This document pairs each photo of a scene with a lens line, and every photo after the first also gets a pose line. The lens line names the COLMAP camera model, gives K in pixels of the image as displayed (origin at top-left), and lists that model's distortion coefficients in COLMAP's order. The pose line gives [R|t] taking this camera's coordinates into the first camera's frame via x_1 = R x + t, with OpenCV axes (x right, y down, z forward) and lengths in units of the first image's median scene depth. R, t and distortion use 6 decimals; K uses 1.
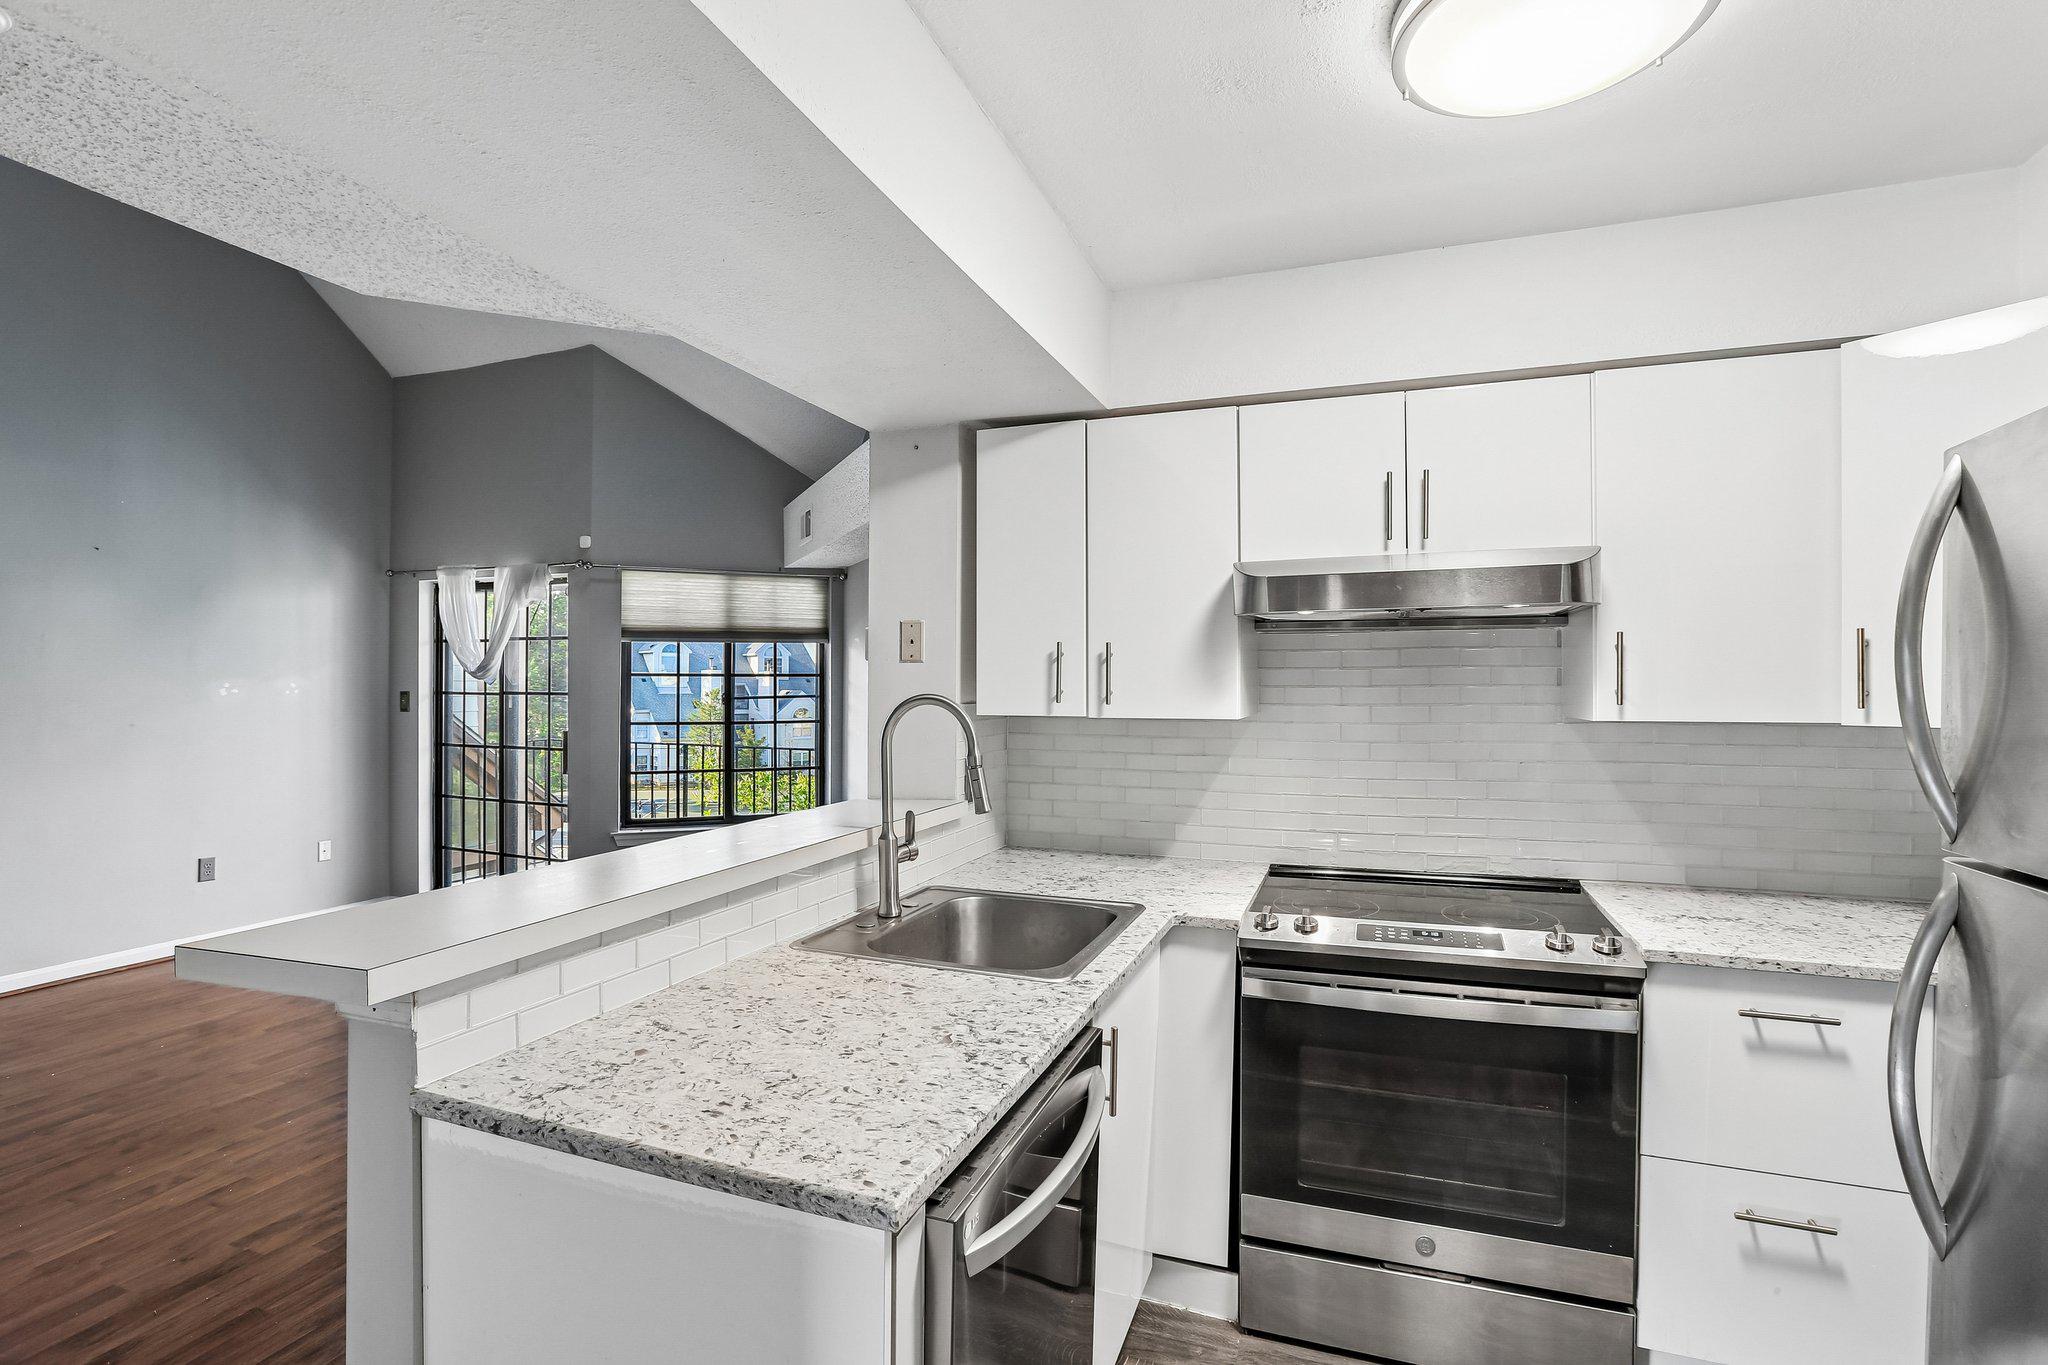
lens RADIAL K [[973.6, 0, 1029.4], [0, 973.6, 674.5], [0, 0, 1]] dist [-0.058272, 0.018019]
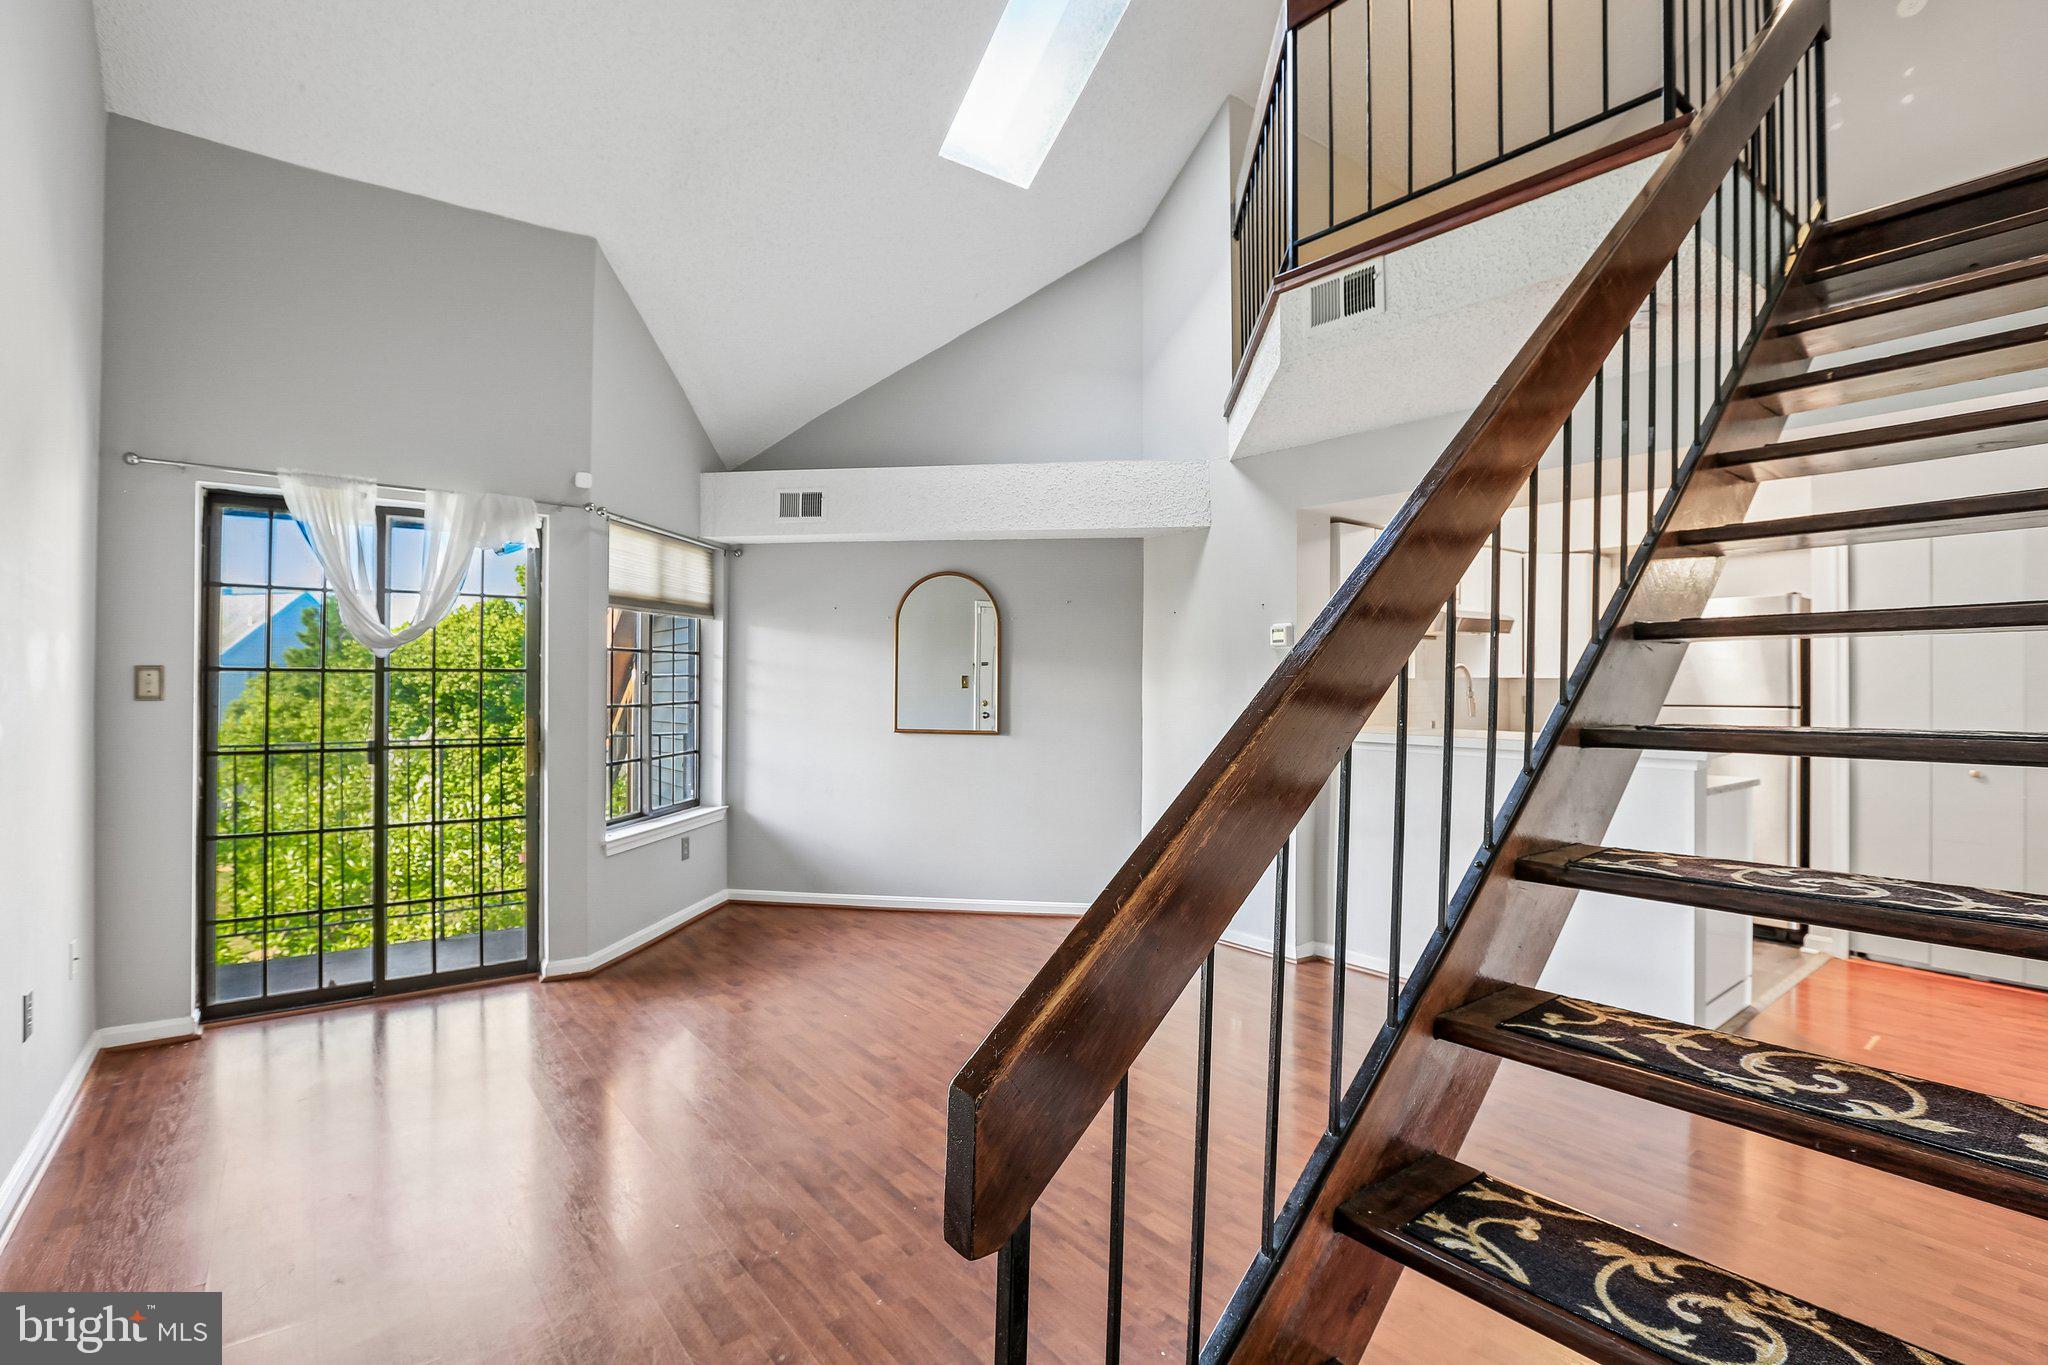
lens RADIAL K [[946.6, 0, 1031.6], [0, 946.6, 668.6], [0, 0, 1]] dist [-0.003054, 0.005971]
pose [[0.532976, 0.010679, 0.846063, -0.898458], [-0.012446, 0.999911, -0.004781, 0.016803], [-0.846039, -0.007982, 0.533061, 0.253466]]
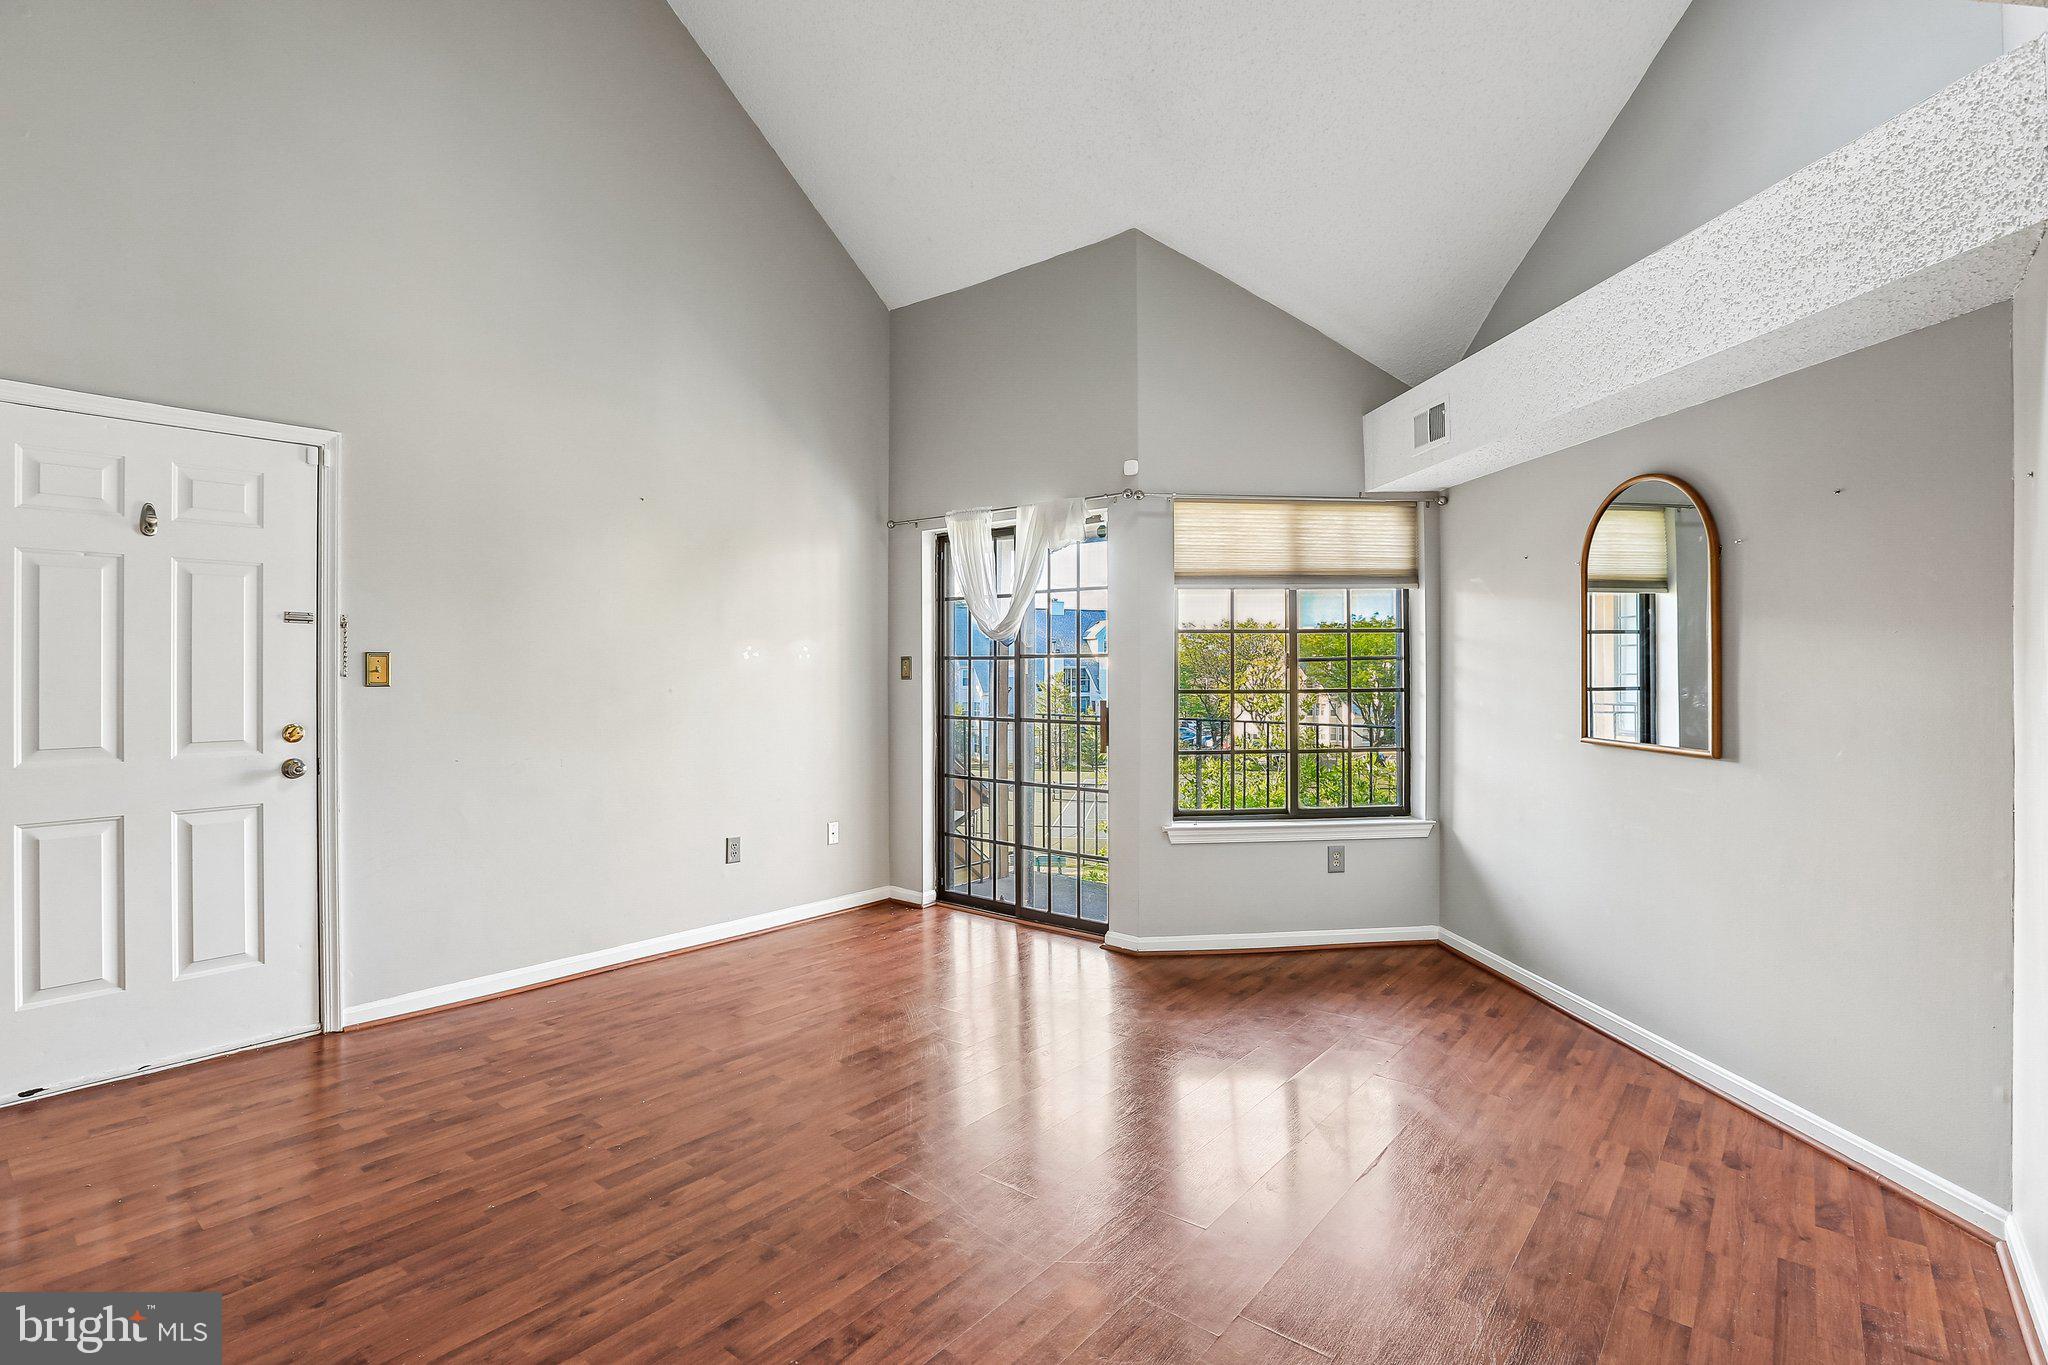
lens RADIAL K [[973.6, 0, 1029.4], [0, 973.6, 674.5], [0, 0, 1]] dist [-0.058272, 0.018019]
pose [[0.946770, -0.004155, -0.321884, -0.269517], [0.008876, 0.999873, 0.013201, 0.024450], [0.321788, -0.015355, 0.946687, 0.185759]]
